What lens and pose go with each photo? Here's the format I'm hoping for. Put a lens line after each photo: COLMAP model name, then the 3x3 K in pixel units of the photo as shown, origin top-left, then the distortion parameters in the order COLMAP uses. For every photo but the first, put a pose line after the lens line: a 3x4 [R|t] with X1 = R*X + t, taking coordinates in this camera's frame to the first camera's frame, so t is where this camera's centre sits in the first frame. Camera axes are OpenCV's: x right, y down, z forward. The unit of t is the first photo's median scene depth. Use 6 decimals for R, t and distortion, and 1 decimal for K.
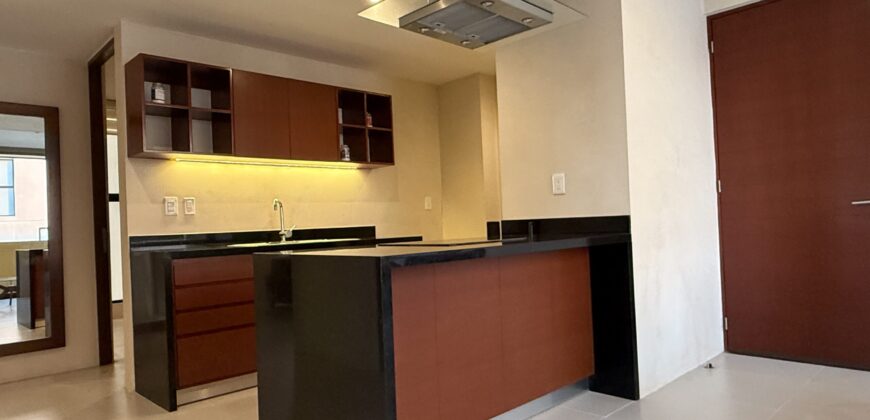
lens RADIAL K [[550.6, 0, 436.6], [0, 550.6, 216.9], [0, 0, 1]] dist [-0.006487, 0.009749]
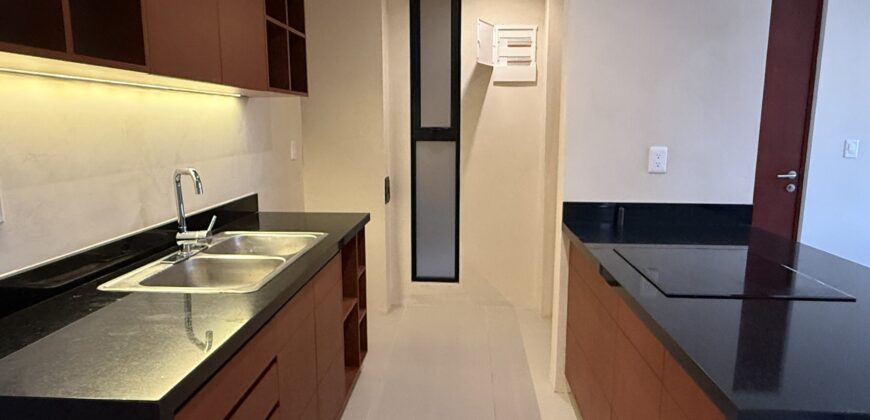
lens RADIAL K [[539.7, 0, 436.0], [0, 539.7, 212.8], [0, 0, 1]] dist [-0.010115, 0.001746]
pose [[0.741955, -0.068623, 0.666928, -0.471755], [-0.040266, 0.988391, 0.146496, -0.074887], [-0.669239, -0.135547, 0.730579, 0.562983]]
